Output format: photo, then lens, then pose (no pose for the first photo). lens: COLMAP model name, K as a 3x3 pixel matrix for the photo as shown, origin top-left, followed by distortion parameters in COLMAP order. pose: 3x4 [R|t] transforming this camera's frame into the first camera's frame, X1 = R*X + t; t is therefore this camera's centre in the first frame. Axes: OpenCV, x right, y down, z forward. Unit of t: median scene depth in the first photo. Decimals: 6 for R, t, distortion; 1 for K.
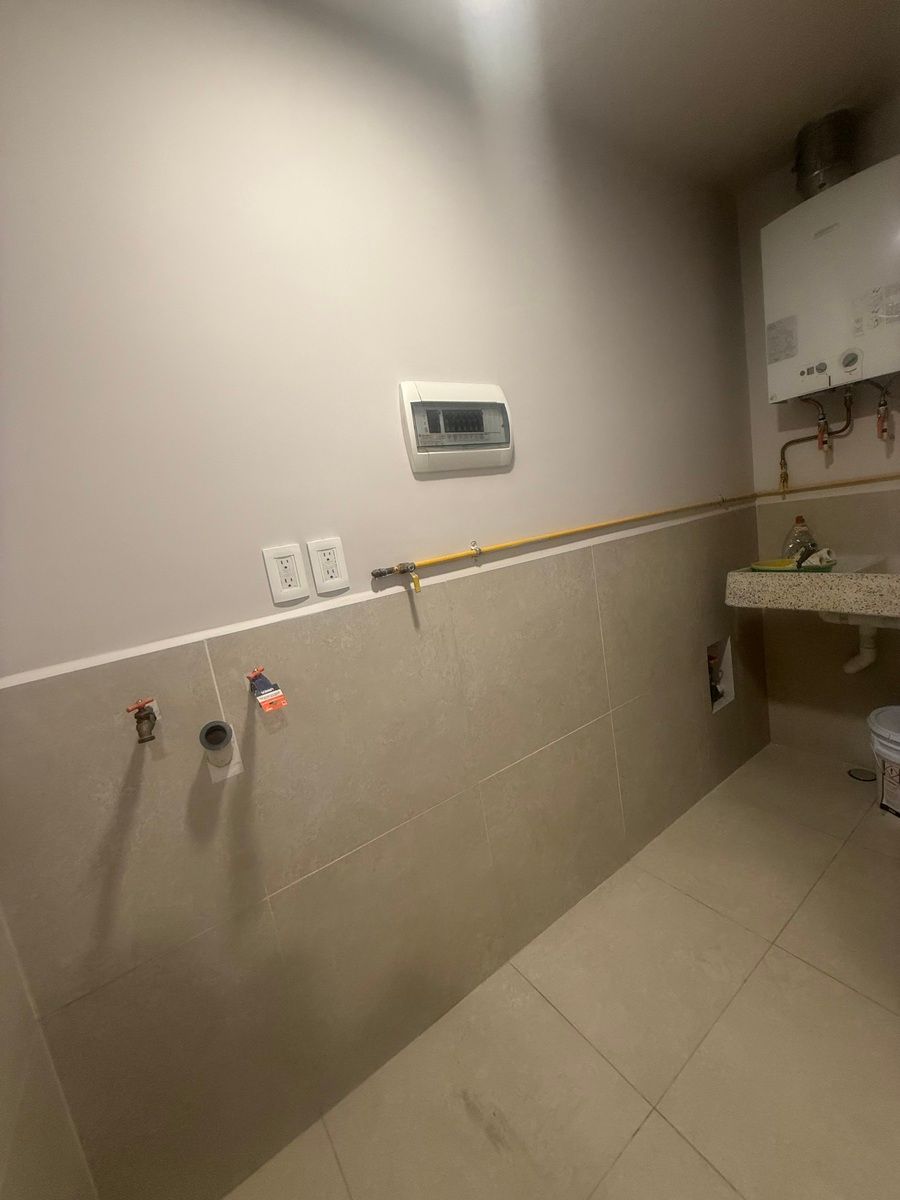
lens RADIAL K [[474.8, 0, 452.7], [0, 474.8, 596.3], [0, 0, 1]] dist [-0.001911, 0.000858]
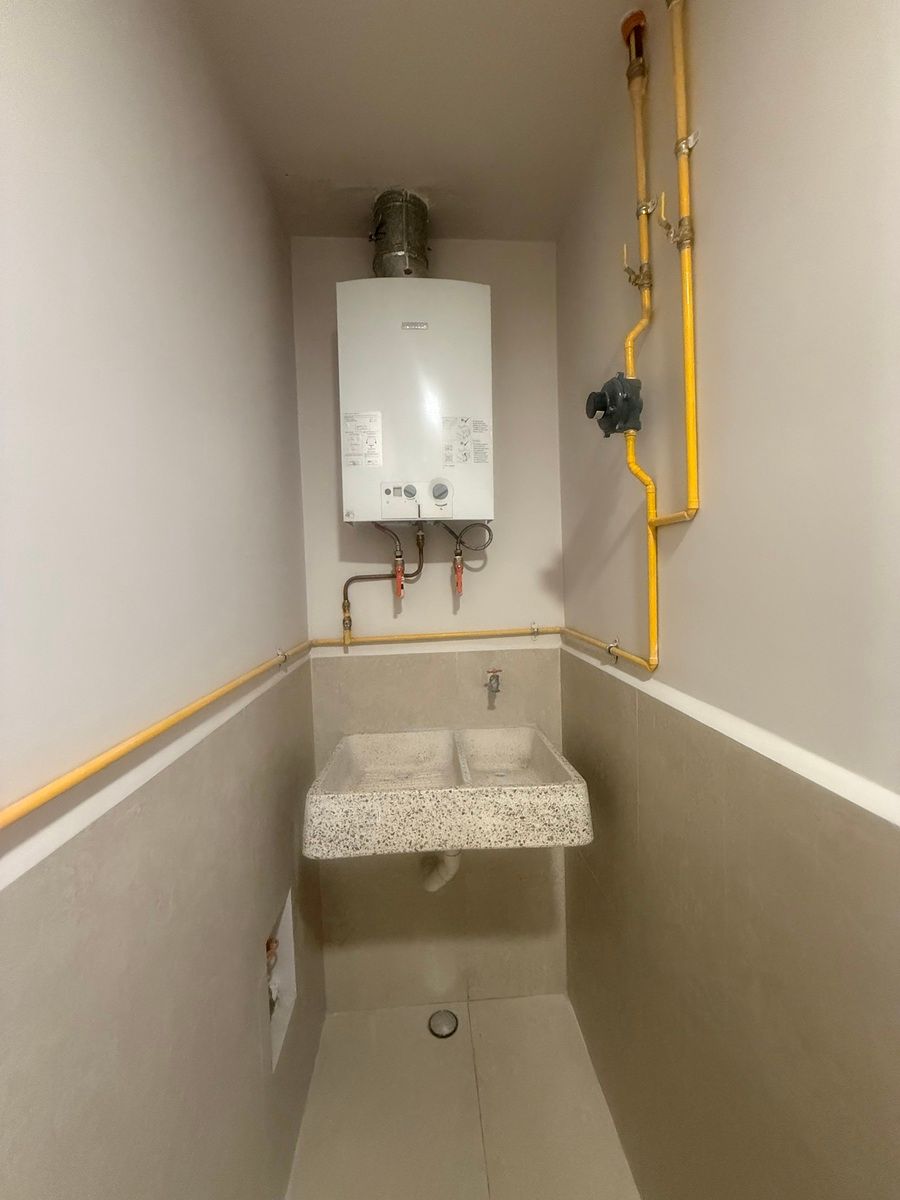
lens RADIAL K [[474.8, 0, 446.8], [0, 474.8, 596.7], [0, 0, 1]] dist [-0.001911, 0.000858]
pose [[0.513278, 0.102636, 0.852063, 0.214163], [0.083451, 0.982150, -0.168576, -0.216408], [-0.854155, 0.157632, 0.495551, 0.699377]]
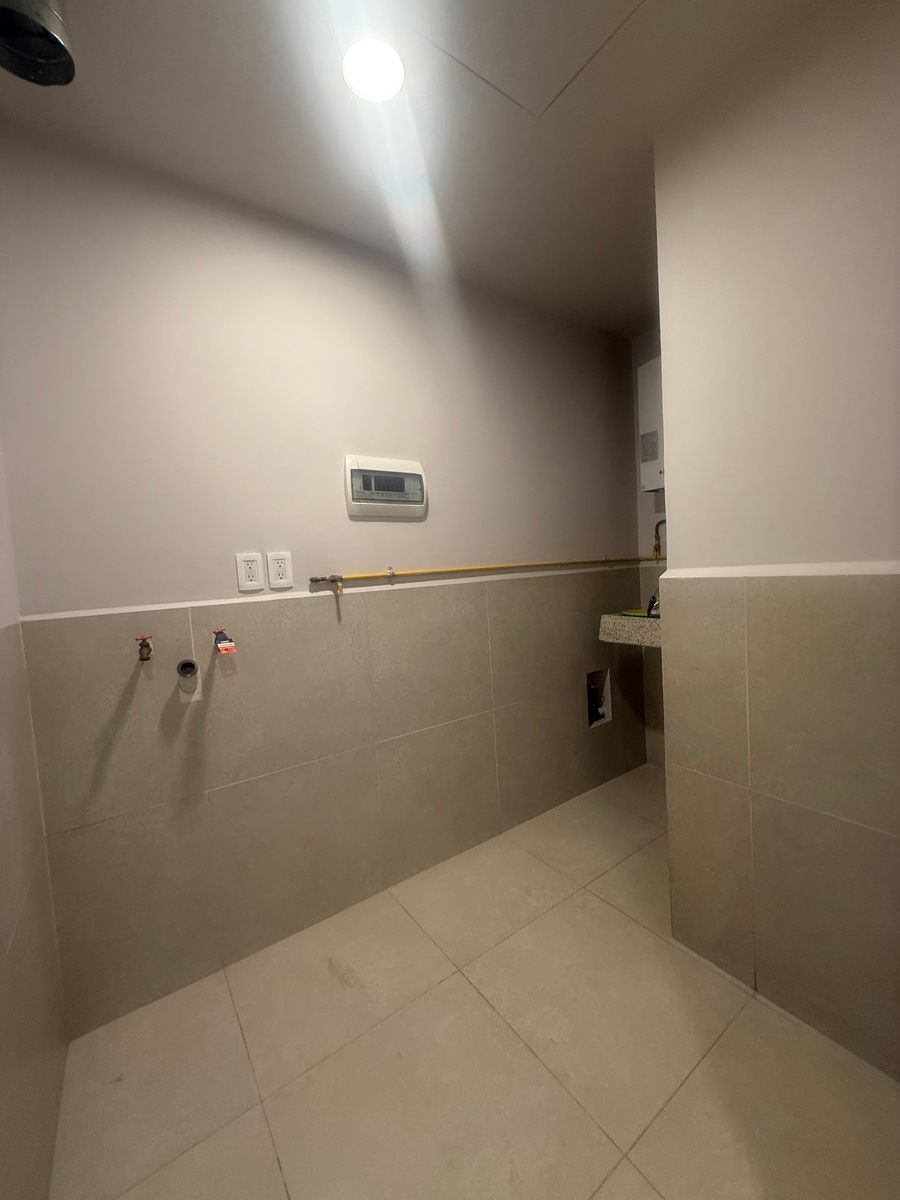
lens RADIAL K [[474.8, 0, 452.6], [0, 474.8, 597.6], [0, 0, 1]] dist [-0.001911, 0.000858]
pose [[0.995209, 0.097120, 0.011271, 0.199033], [-0.095666, 0.991080, -0.092787, 0.078603], [-0.020182, 0.091264, 0.995622, -0.359271]]
